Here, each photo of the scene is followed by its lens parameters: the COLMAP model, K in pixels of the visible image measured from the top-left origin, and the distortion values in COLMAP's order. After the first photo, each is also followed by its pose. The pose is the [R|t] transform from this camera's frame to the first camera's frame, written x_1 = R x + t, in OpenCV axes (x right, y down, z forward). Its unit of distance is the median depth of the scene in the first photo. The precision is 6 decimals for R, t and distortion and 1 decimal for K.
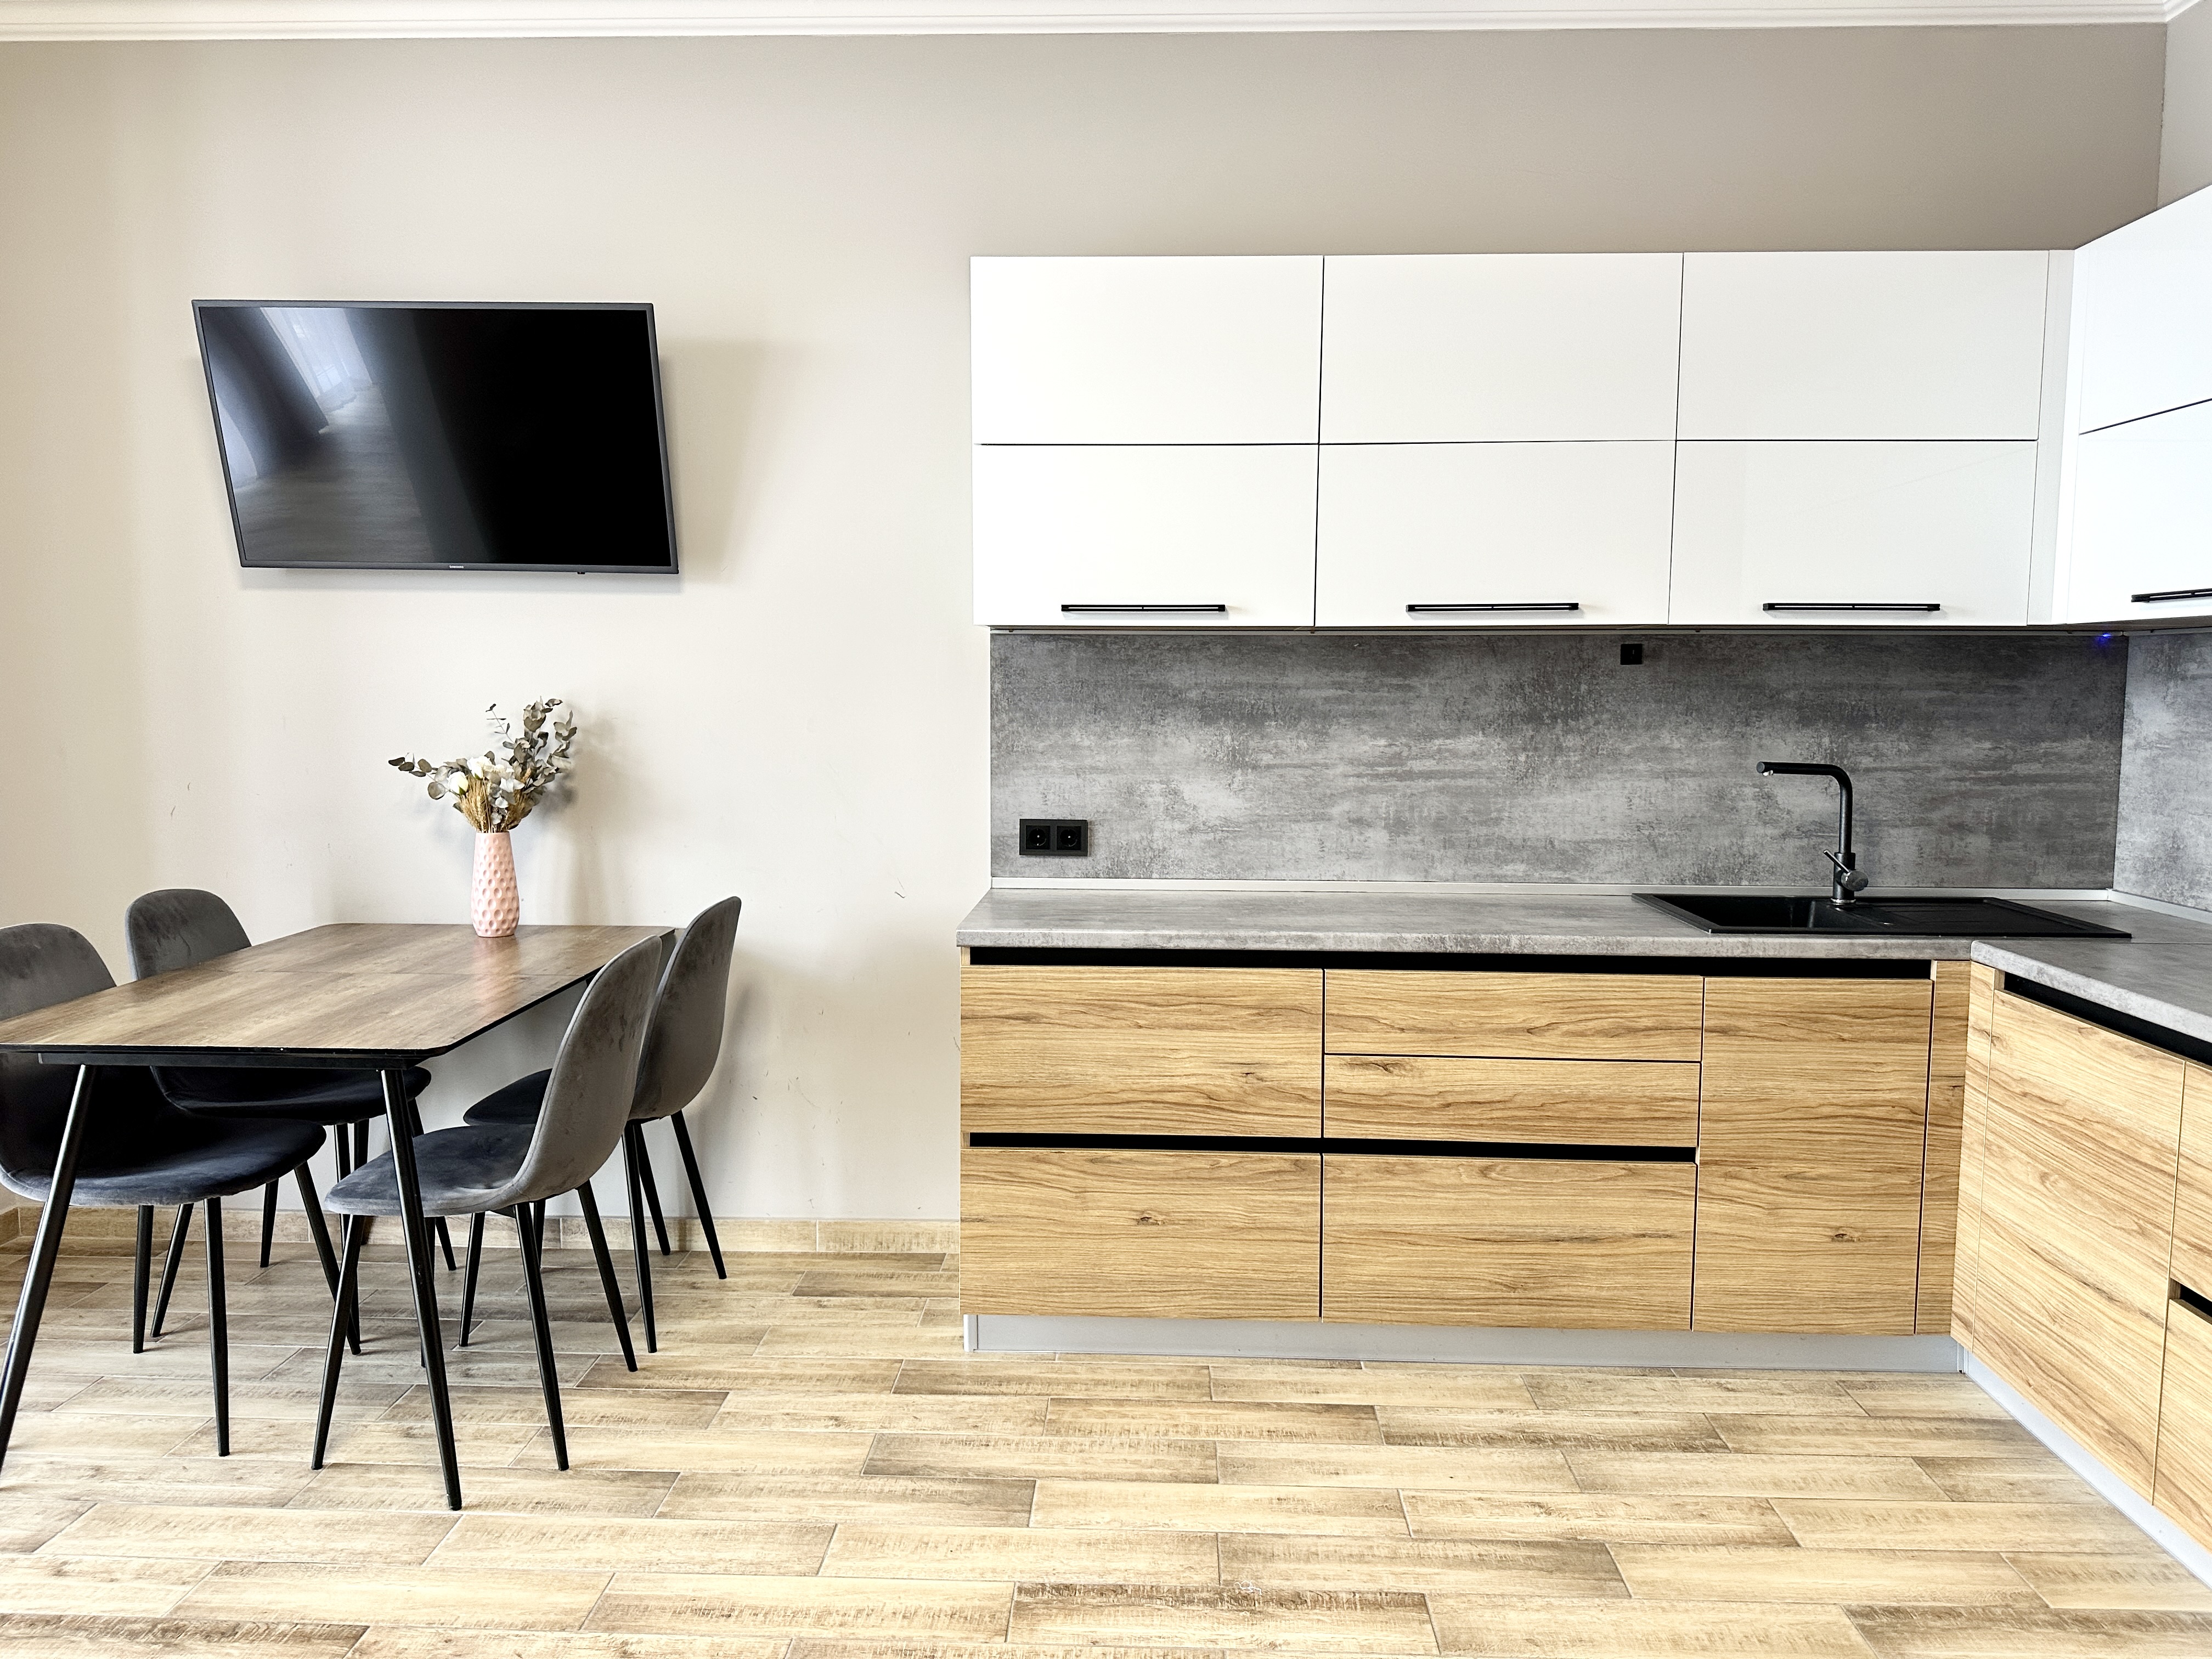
lens RADIAL K [[1567.6, 0, 1104.8], [0, 1567.6, 821.6], [0, 0, 1]] dist [0.137505, -0.230066]
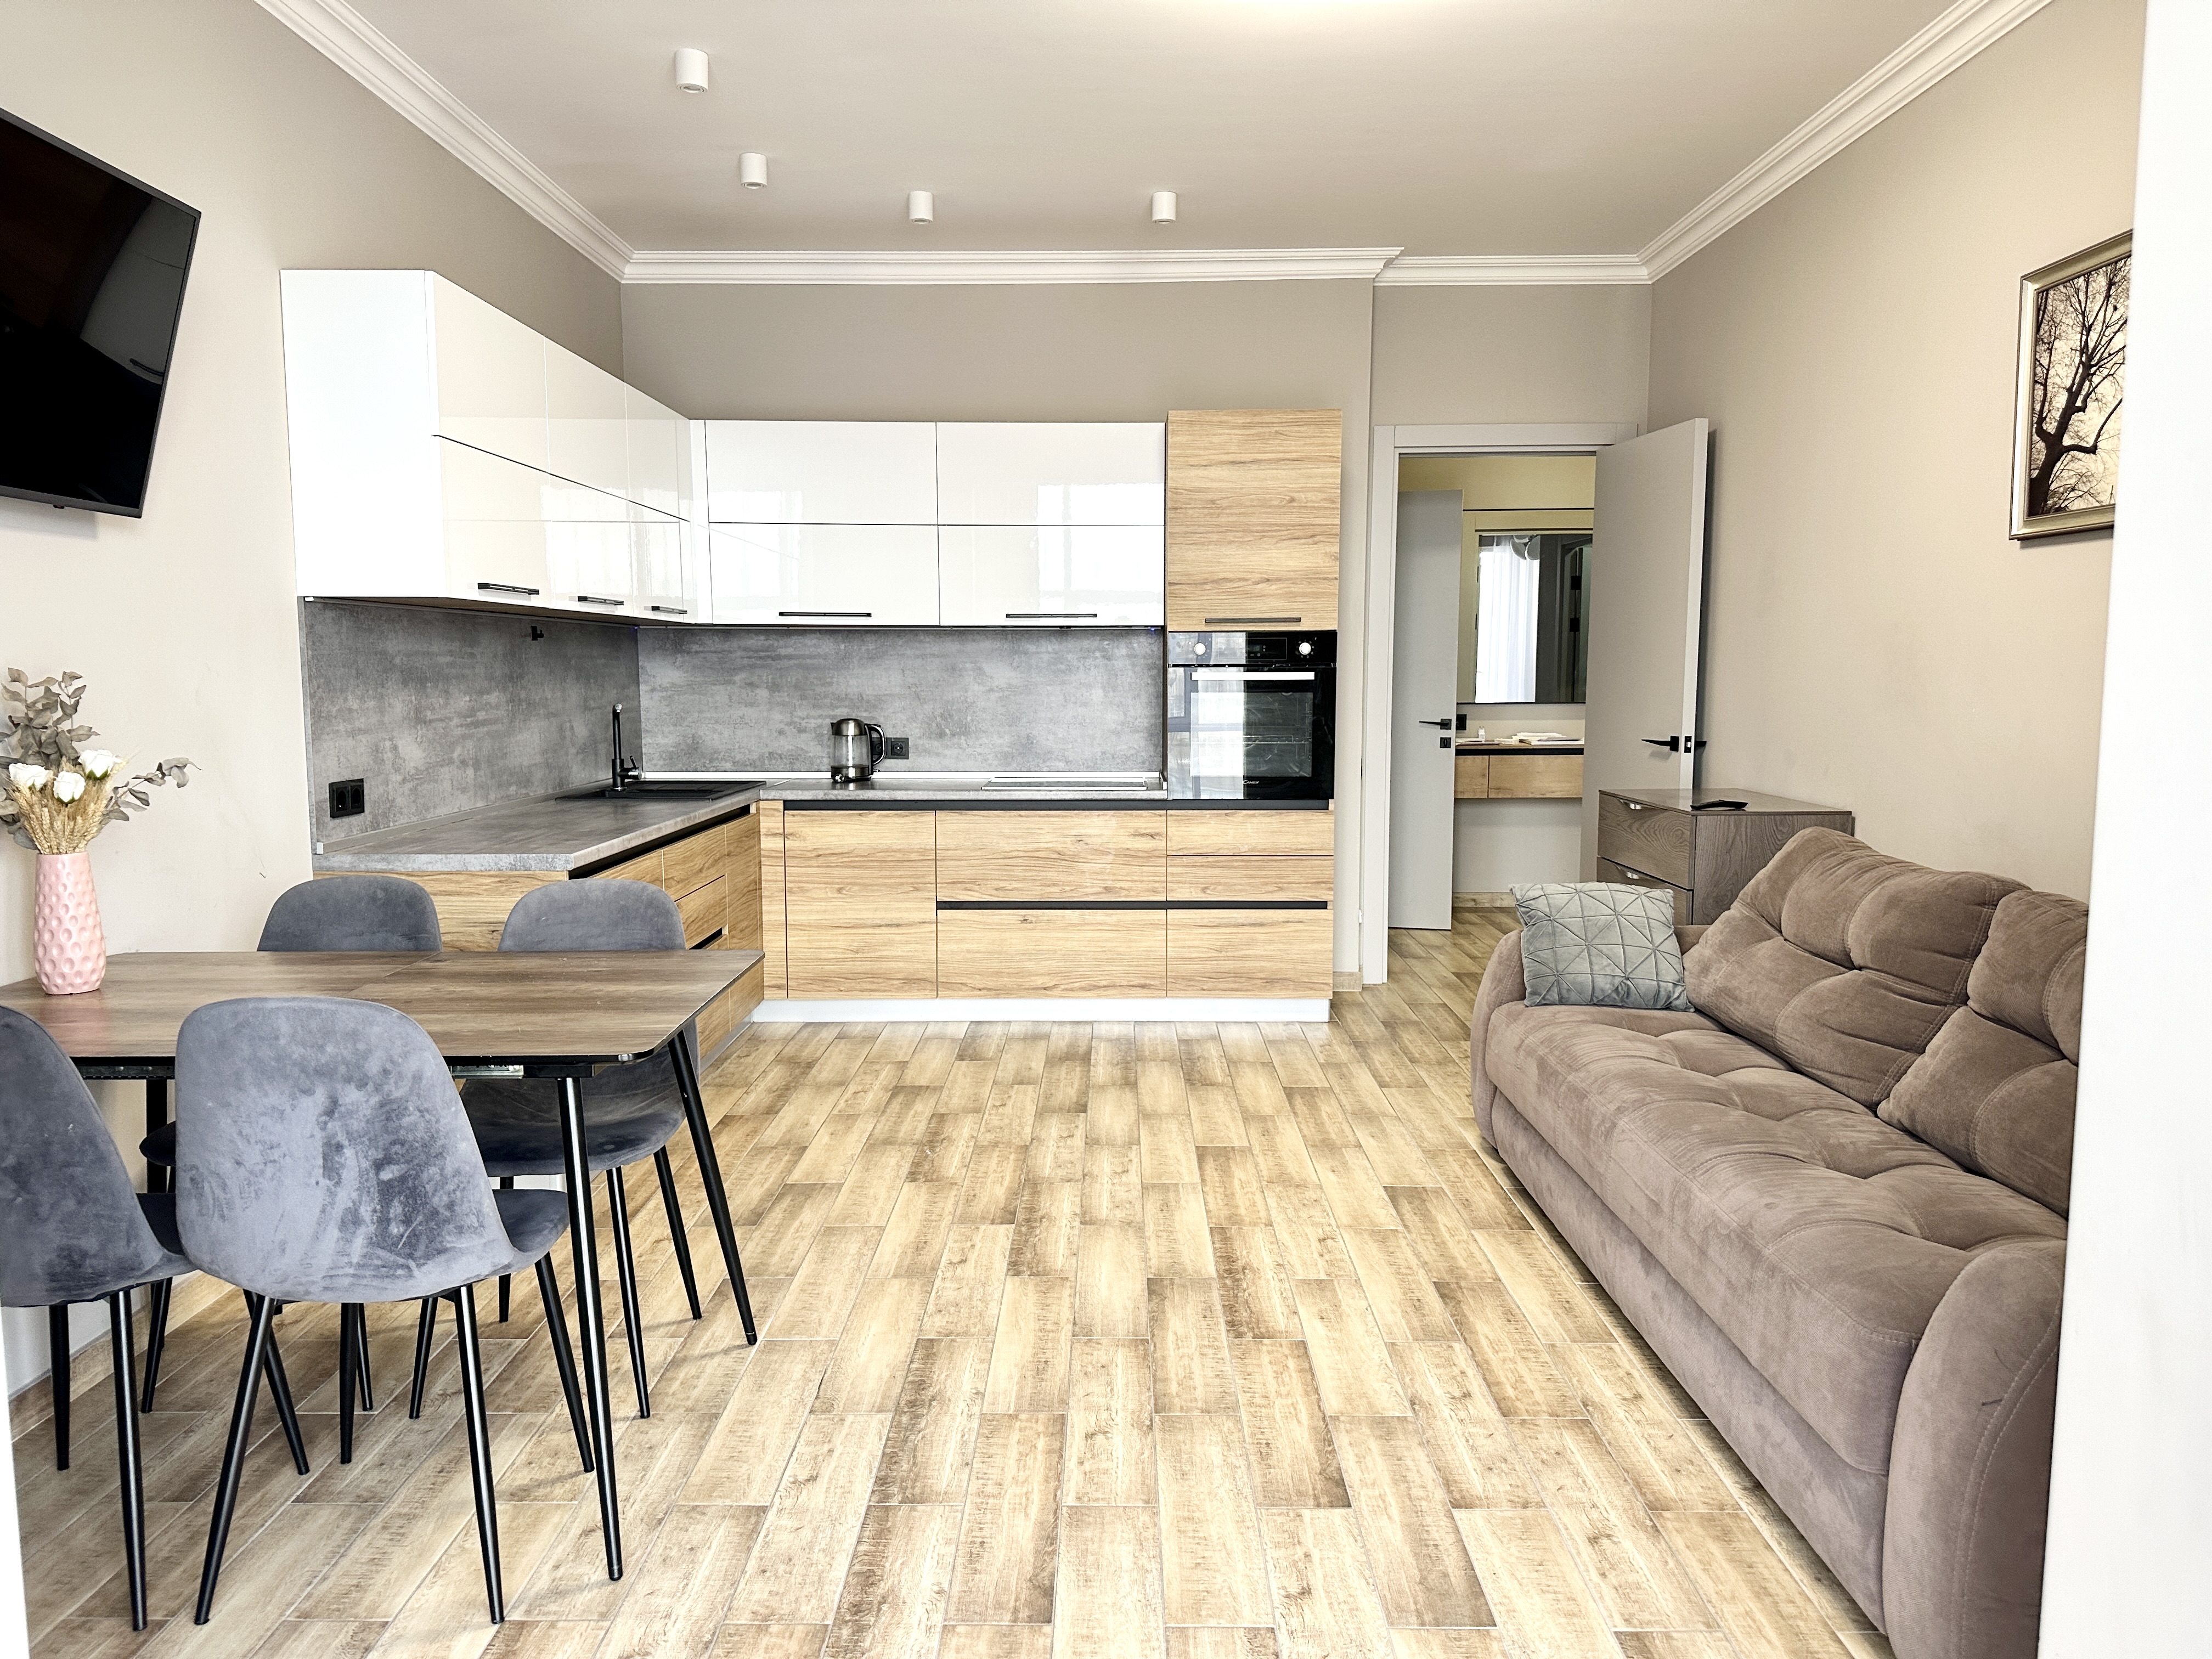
lens RADIAL K [[1567.6, 0, 1104.8], [0, 1567.6, 821.6], [0, 0, 1]] dist [0.137505, -0.230066]
pose [[-0.034448, -0.101697, 0.994219, -1.325734], [0.096471, 0.989825, 0.104591, -0.043768], [-0.994740, 0.099516, -0.024287, 0.623628]]
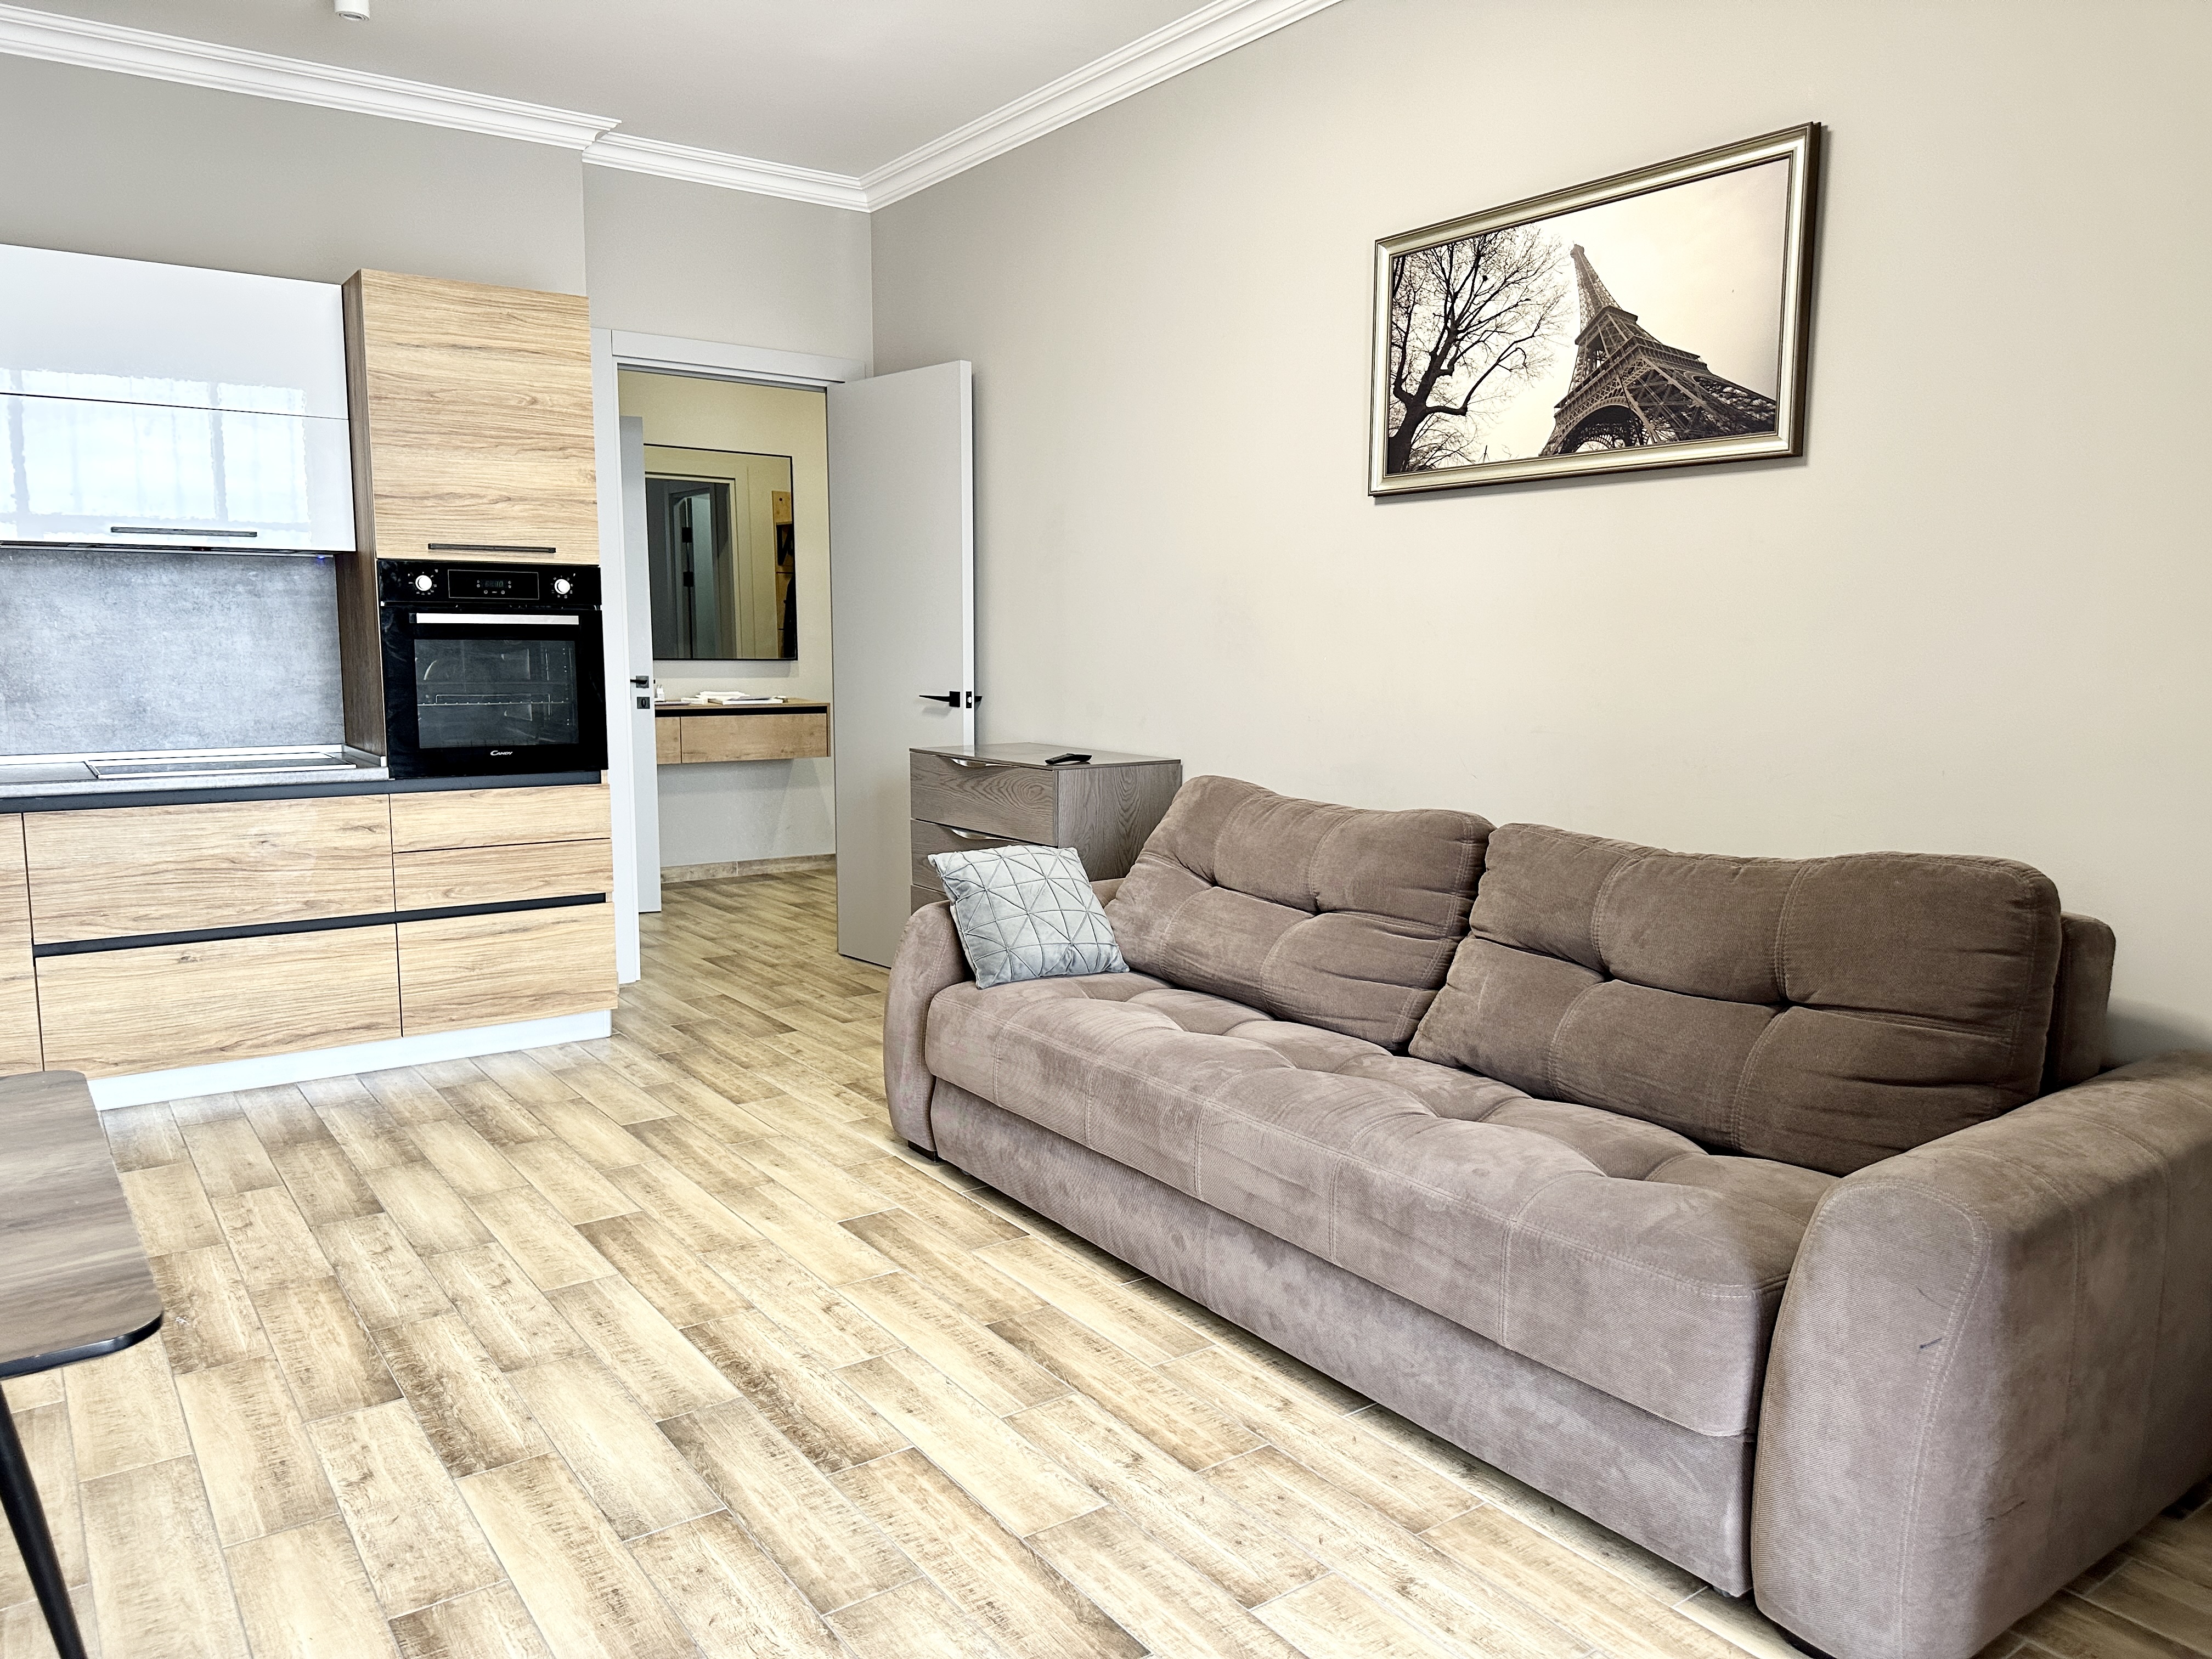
lens RADIAL K [[1567.6, 0, 1104.8], [0, 1567.6, 821.6], [0, 0, 1]] dist [0.137505, -0.230066]
pose [[-0.616873, -0.101311, 0.780515, -1.008412], [0.066511, 0.981424, 0.179955, -0.048049], [-0.784248, 0.162922, -0.598675, 0.865727]]
